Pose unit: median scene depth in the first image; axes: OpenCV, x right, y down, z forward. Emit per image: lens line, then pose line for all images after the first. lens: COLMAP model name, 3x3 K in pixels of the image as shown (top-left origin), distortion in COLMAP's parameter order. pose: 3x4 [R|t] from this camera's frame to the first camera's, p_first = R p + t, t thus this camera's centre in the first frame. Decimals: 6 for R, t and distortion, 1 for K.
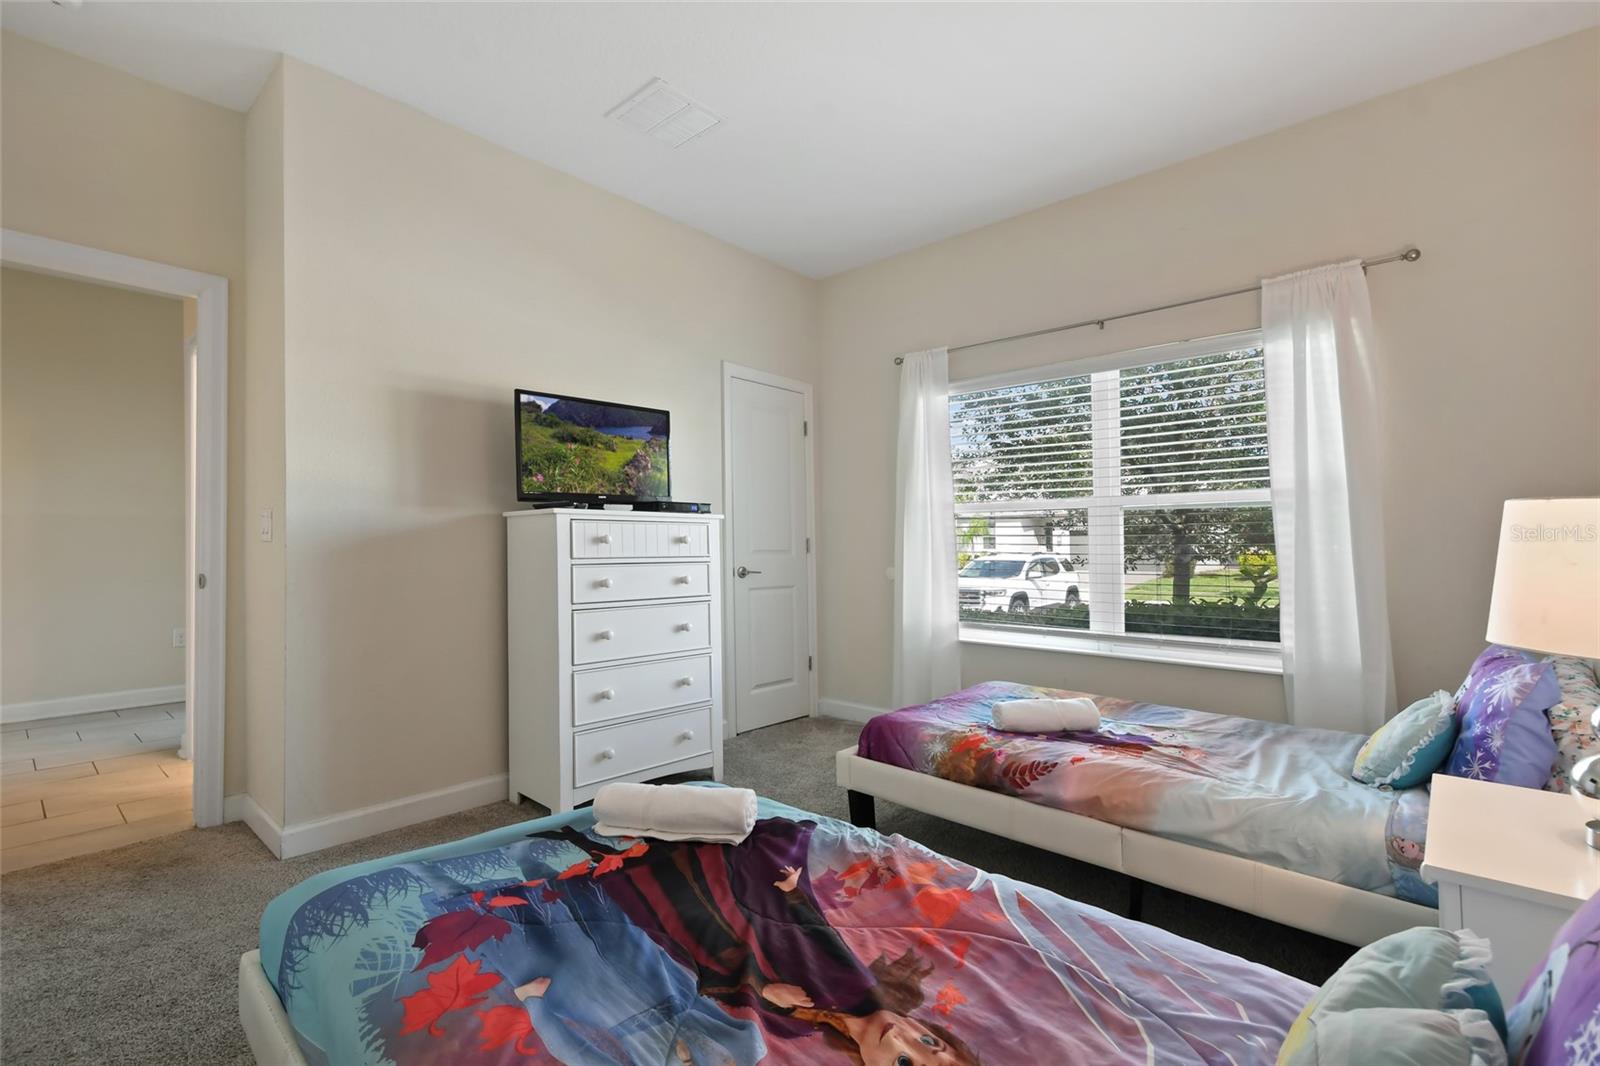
lens RADIAL K [[686.0, 0, 800.0], [0, 686.0, 533.0], [0, 0, 1]] dist [0.008790, -0.000064]
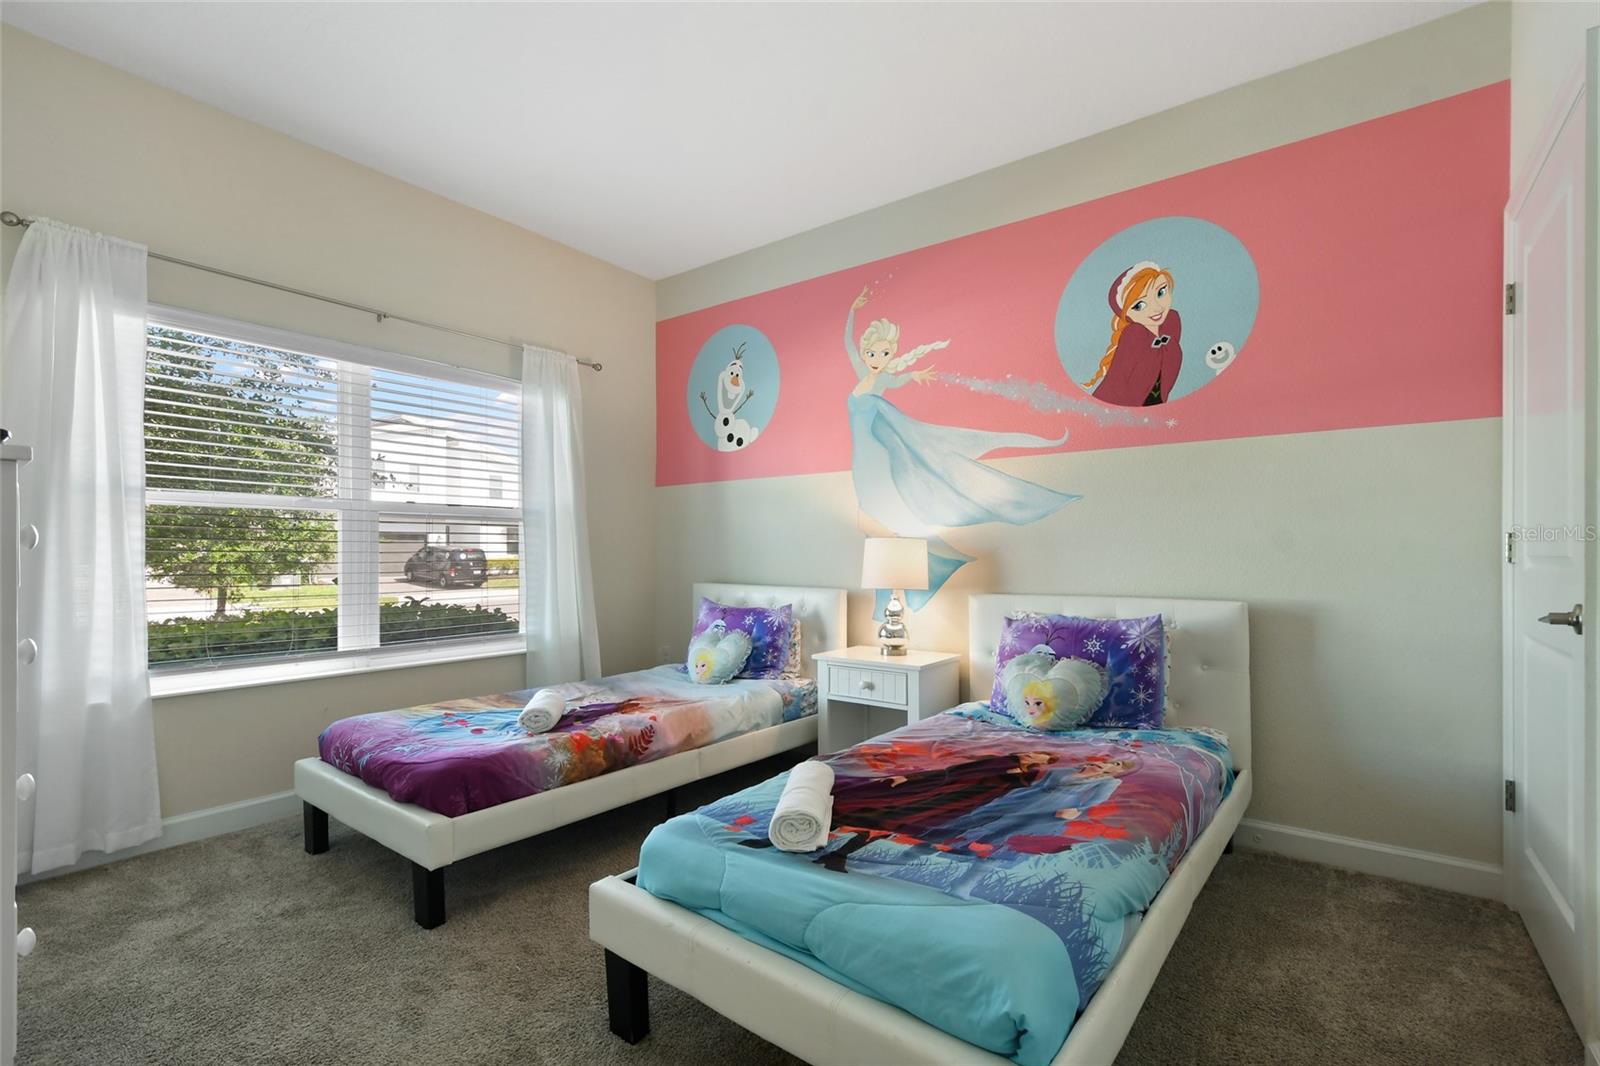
lens RADIAL K [[710.7, 0, 808.0], [0, 710.7, 549.1], [0, 0, 1]] dist [0.014446, -0.007161]
pose [[-0.064903, 0.007209, 0.997866, -1.057538], [-0.018839, 0.999787, -0.008448, 0.017425], [-0.997714, -0.019347, -0.064753, 0.886999]]
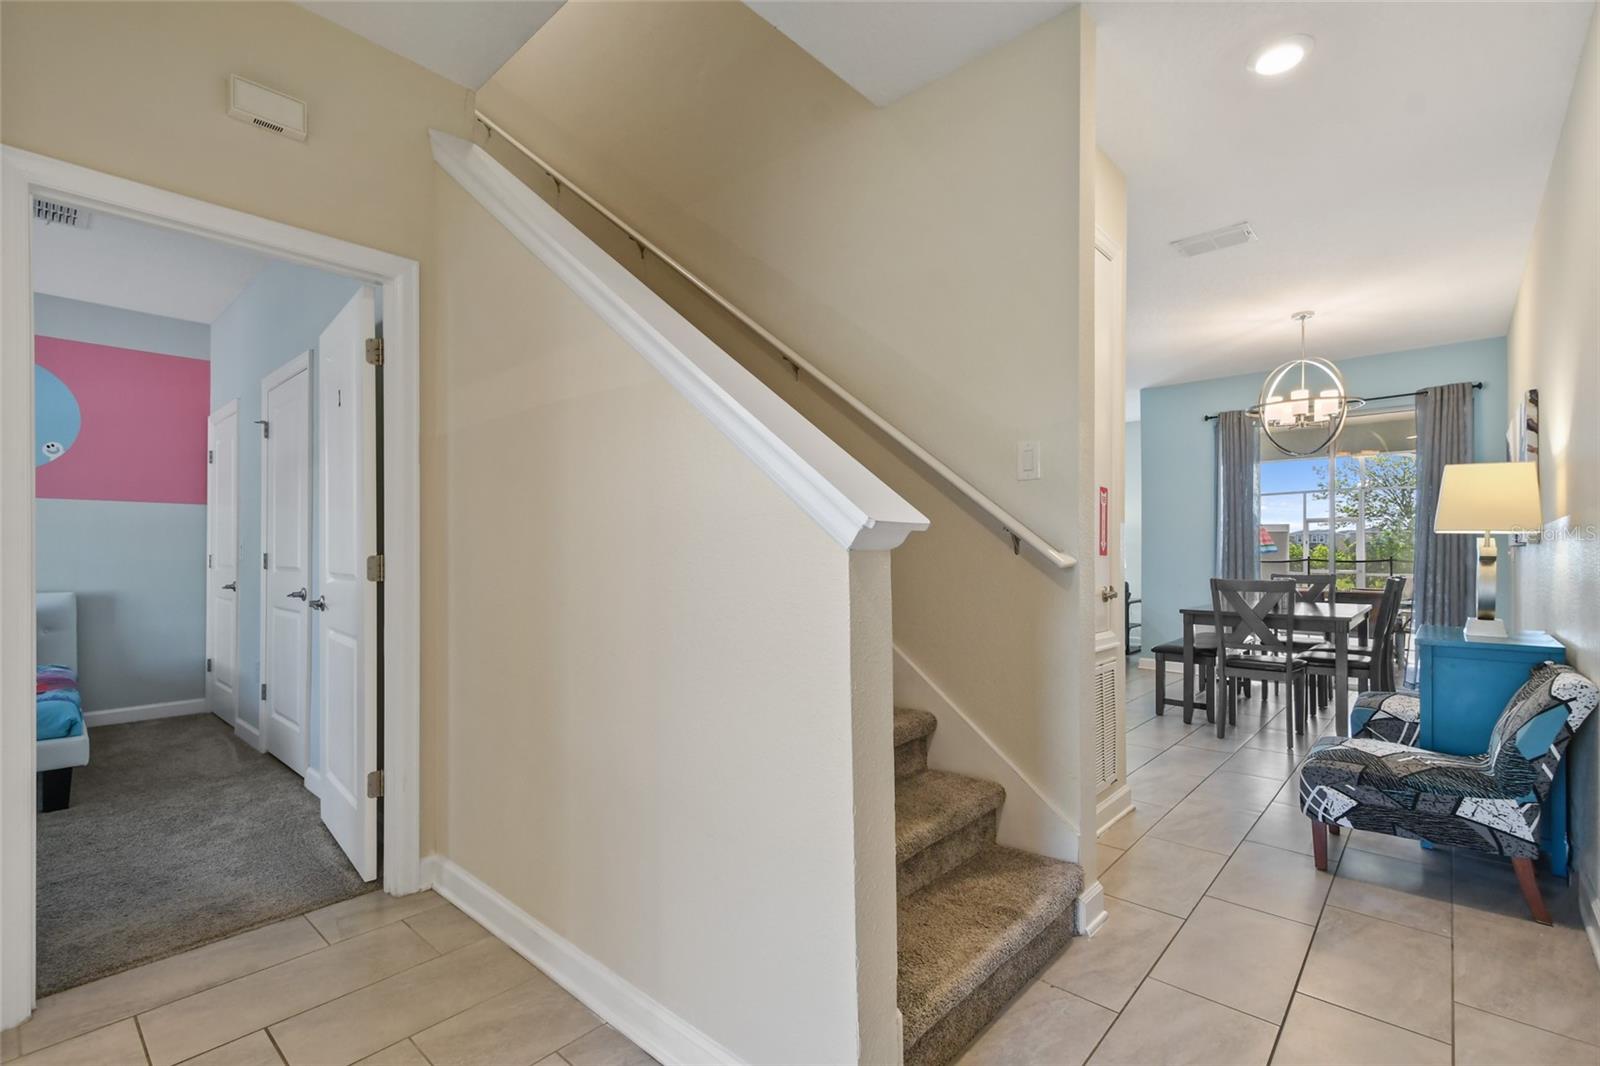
lens RADIAL K [[710.7, 0, 808.0], [0, 710.7, 549.1], [0, 0, 1]] dist [0.014446, -0.007161]
pose [[-0.999931, 0.003816, 0.011139, -1.827847], [0.003573, 0.999757, -0.021773, 0.009903], [-0.011219, -0.021732, -0.999701, 1.822315]]
